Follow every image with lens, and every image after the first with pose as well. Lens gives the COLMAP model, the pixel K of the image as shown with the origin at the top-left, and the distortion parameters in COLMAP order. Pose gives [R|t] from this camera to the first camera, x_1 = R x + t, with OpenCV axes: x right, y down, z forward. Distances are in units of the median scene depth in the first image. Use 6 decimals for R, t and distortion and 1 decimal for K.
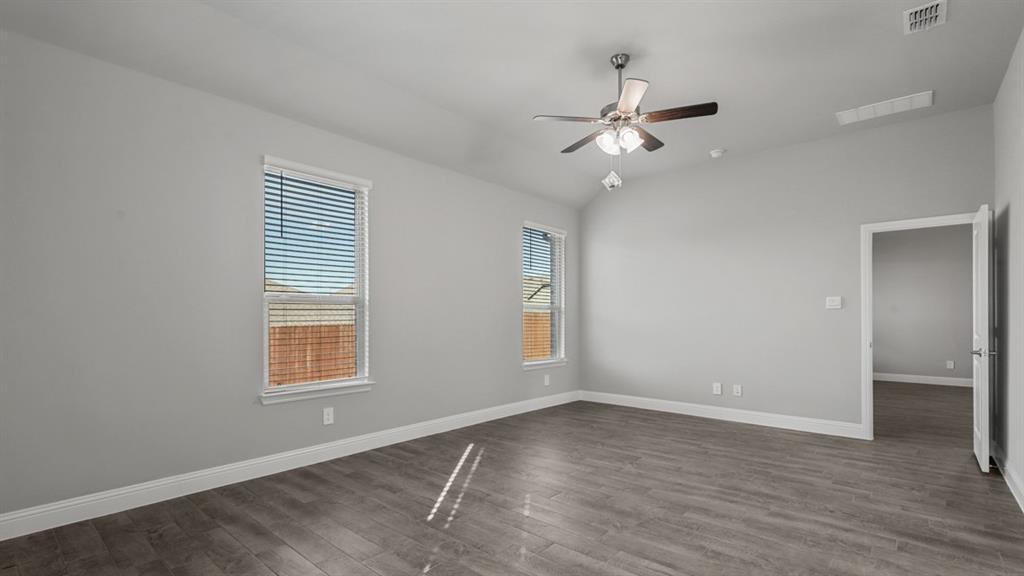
lens RADIAL K [[468.9, 0, 512.3], [0, 468.9, 301.5], [0, 0, 1]] dist [0.002024, 0.000267]
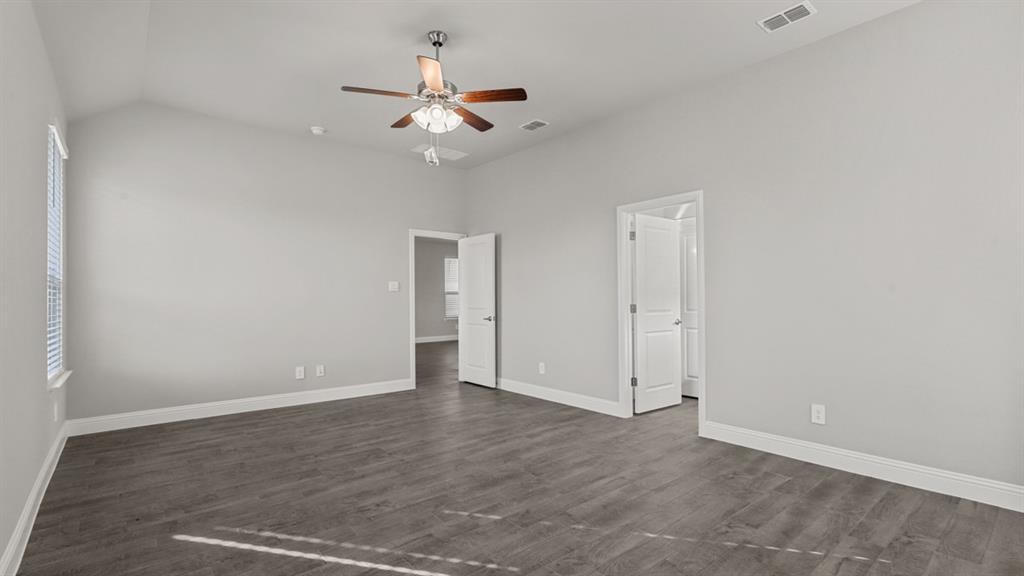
lens RADIAL K [[465.2, 0, 512.0], [0, 465.2, 288.0], [0, 0, 1]] dist [0.001235, 0.000175]
pose [[0.159531, 0.020938, 0.986971, -0.706969], [-0.032332, 0.999350, -0.015975, 0.023019], [-0.986663, -0.029362, 0.160104, 0.698105]]
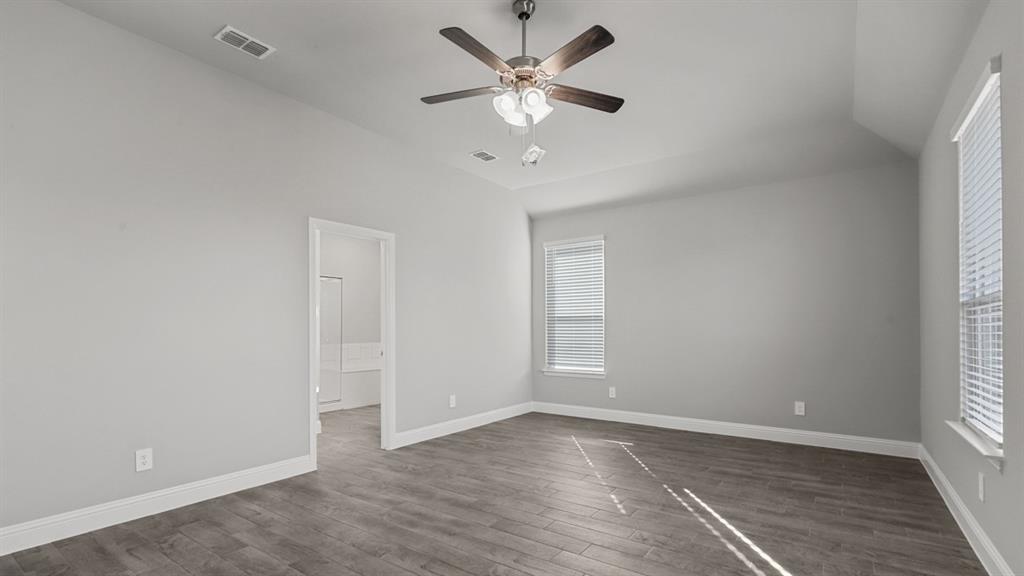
lens RADIAL K [[466.5, 0, 513.3], [0, 466.5, 322.5], [0, 0, 1]] dist [-0.001567, -0.000882]
pose [[-0.995026, -0.002537, -0.099588, 0.326072], [0.002257, 0.998845, -0.047998, 0.064434], [0.099595, -0.047984, -0.993870, 1.787128]]
